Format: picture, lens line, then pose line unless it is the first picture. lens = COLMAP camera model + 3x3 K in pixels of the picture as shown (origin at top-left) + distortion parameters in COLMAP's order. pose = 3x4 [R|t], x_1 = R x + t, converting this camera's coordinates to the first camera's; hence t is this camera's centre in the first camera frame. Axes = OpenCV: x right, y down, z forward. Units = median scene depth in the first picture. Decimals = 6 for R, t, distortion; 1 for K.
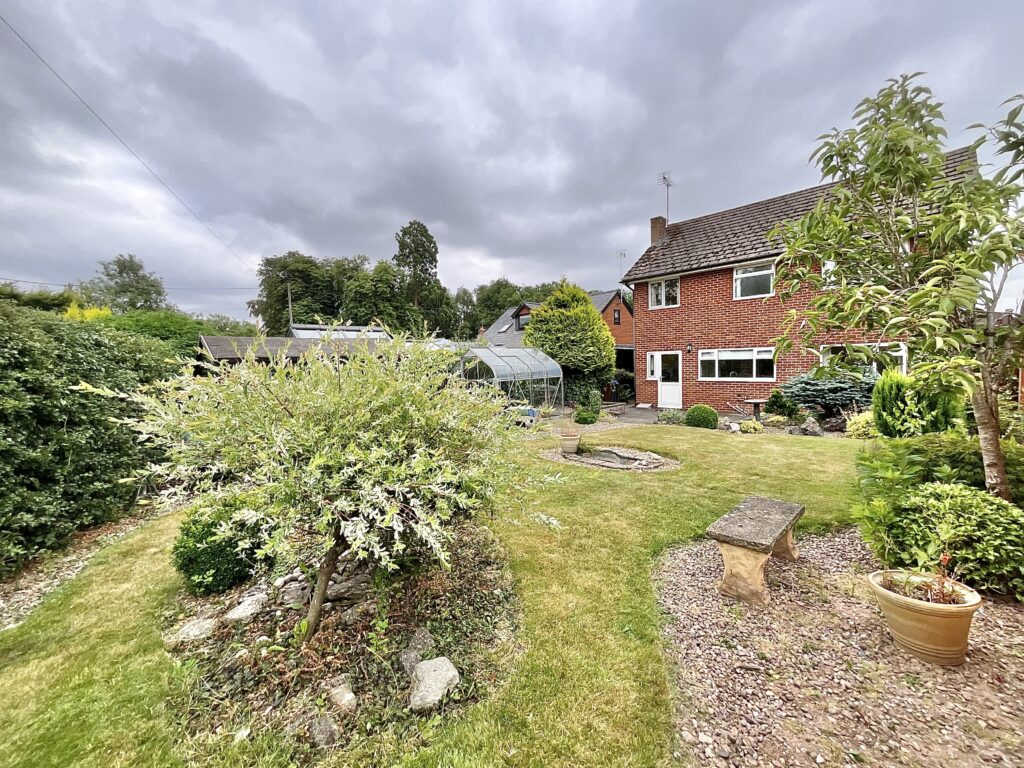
lens RADIAL K [[417.3, 0, 512.0], [0, 417.3, 384.0], [0, 0, 1]] dist [0.004636, 0.000663]
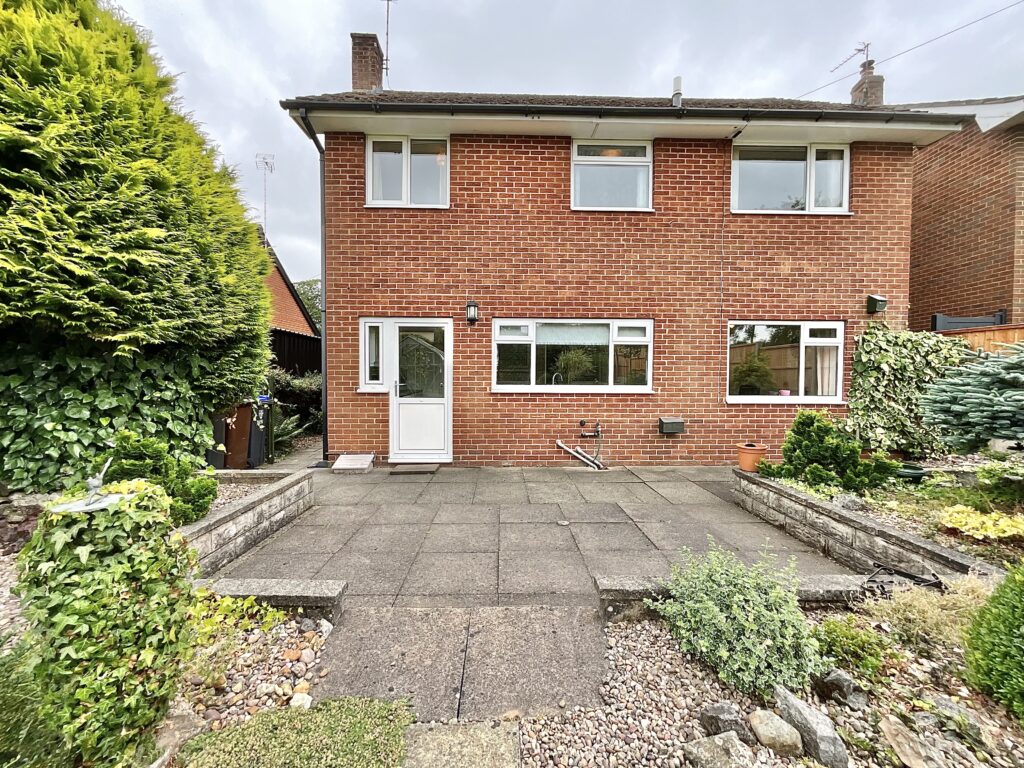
lens RADIAL K [[417.3, 0, 512.0], [0, 417.3, 384.0], [0, 0, 1]] dist [0.004636, 0.000663]
pose [[0.678644, 0.016304, 0.734286, 0.152107], [0.015174, 0.999229, -0.036212, -0.000993], [-0.734311, 0.035717, 0.677873, 0.703127]]
